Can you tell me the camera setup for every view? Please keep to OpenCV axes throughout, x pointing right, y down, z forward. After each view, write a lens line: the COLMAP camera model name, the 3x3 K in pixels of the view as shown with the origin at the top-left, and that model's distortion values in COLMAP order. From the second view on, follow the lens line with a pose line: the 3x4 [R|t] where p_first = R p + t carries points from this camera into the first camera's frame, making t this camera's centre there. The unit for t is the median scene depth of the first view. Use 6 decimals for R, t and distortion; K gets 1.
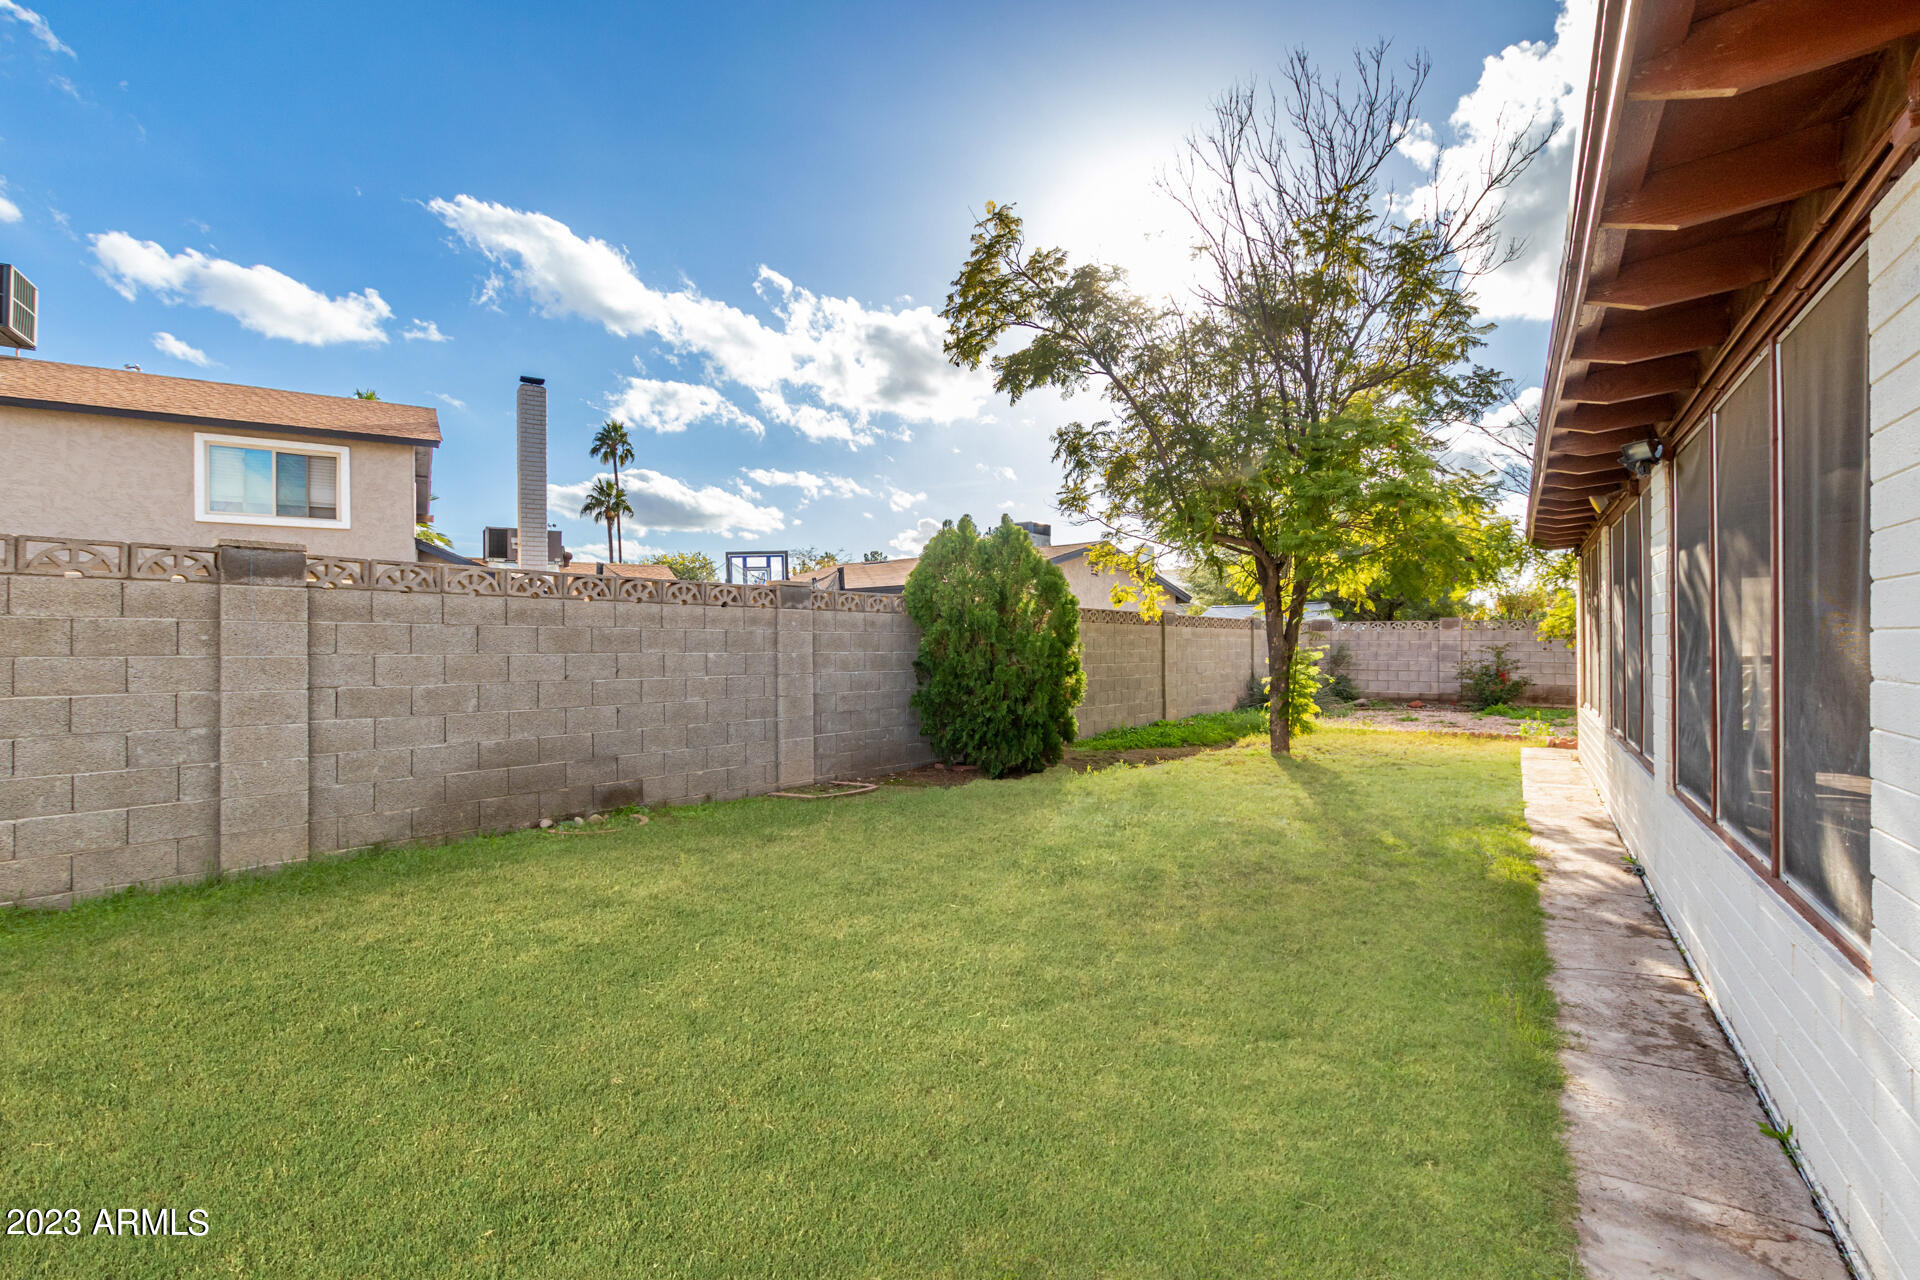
lens RADIAL K [[881.2, 0, 949.5], [0, 881.2, 634.6], [0, 0, 1]] dist [0.000203, -0.000216]
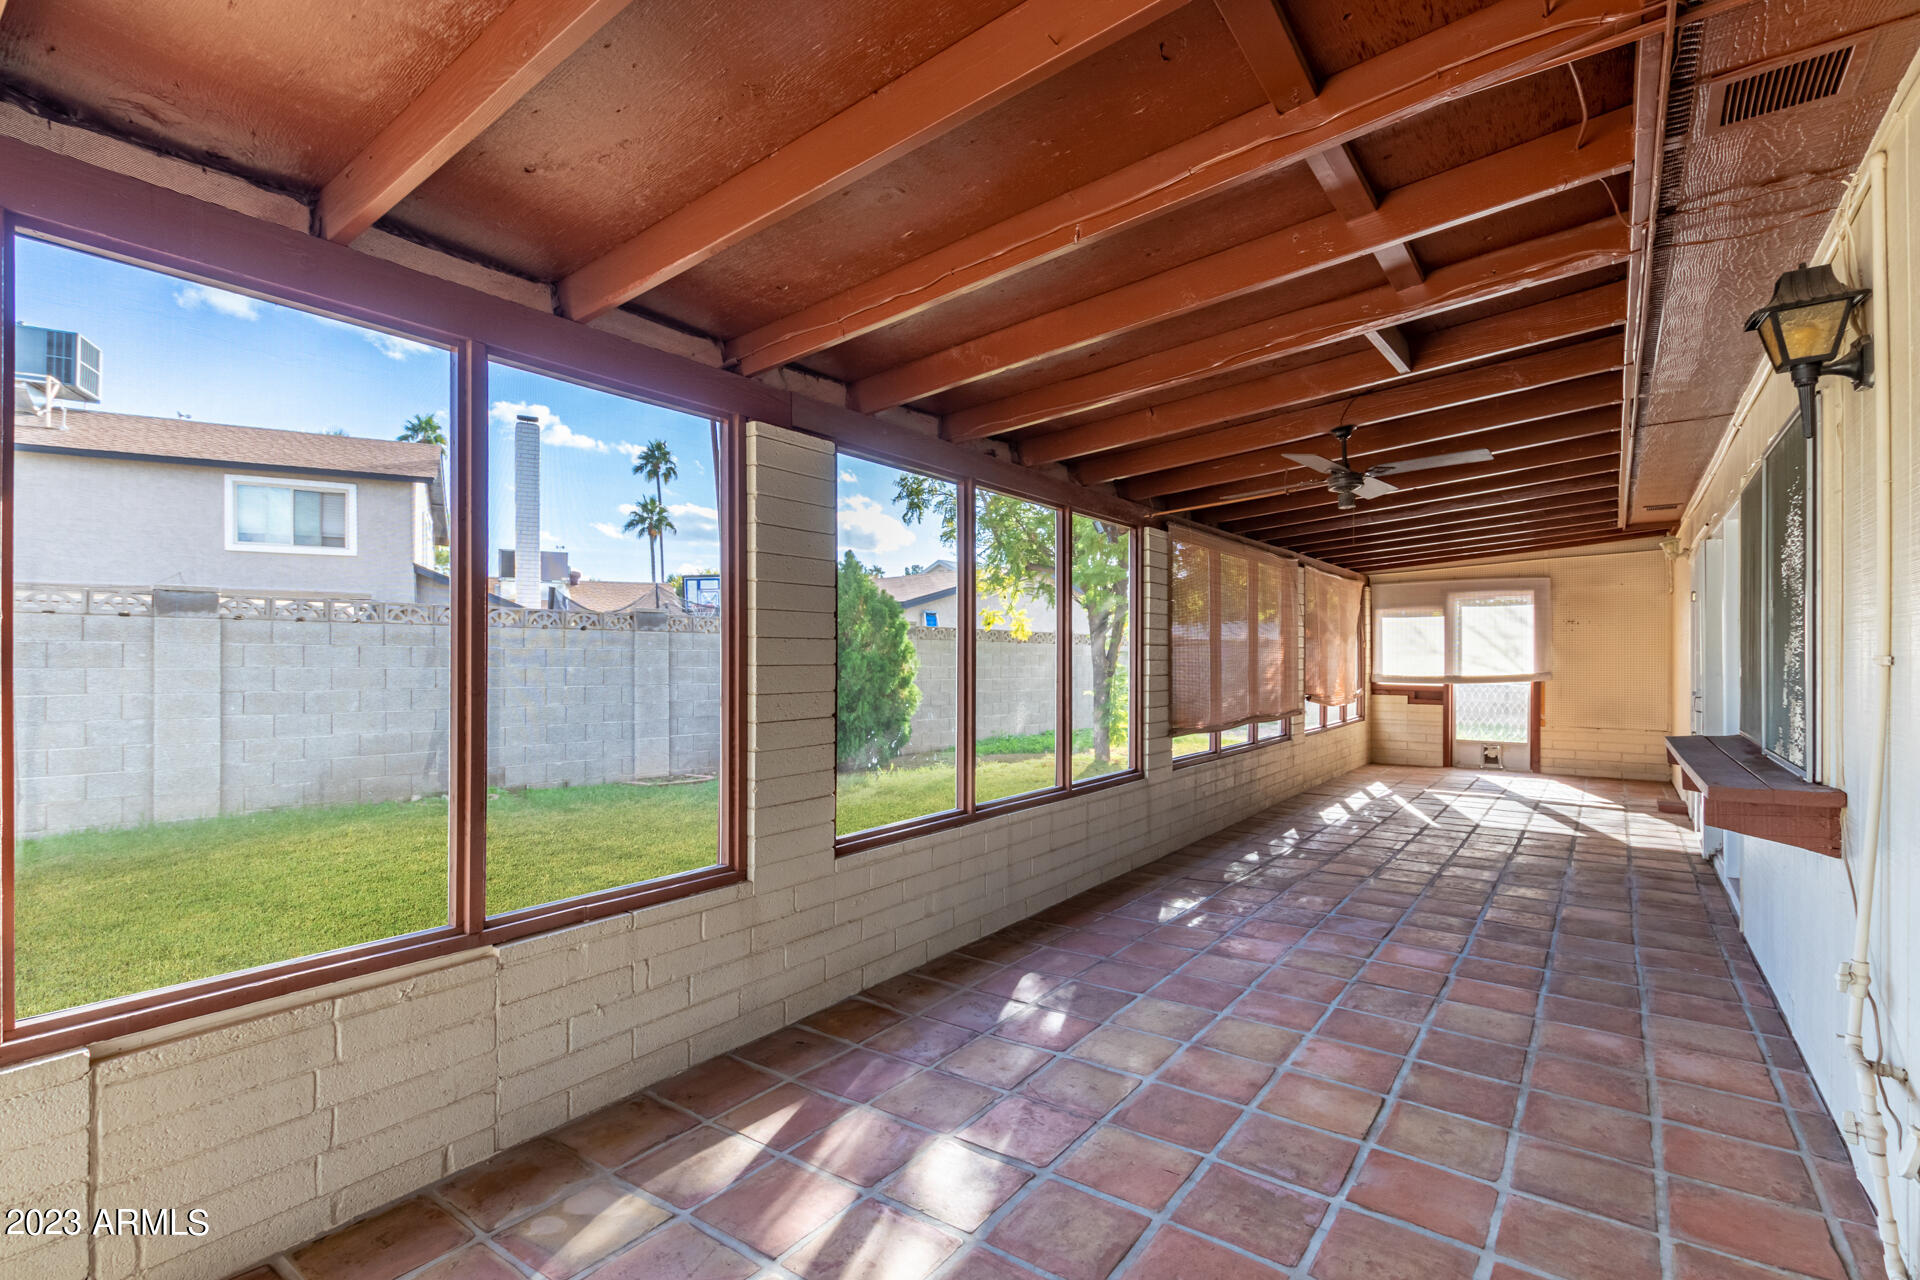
lens RADIAL K [[882.4, 0, 942.3], [0, 882.4, 650.7], [0, 0, 1]] dist [0.000099, -0.000212]
pose [[0.997842, 0.005331, -0.065438, 0.318021], [-0.005083, 0.999979, 0.003949, -0.009748], [0.065457, -0.003608, 0.997849, -0.196573]]
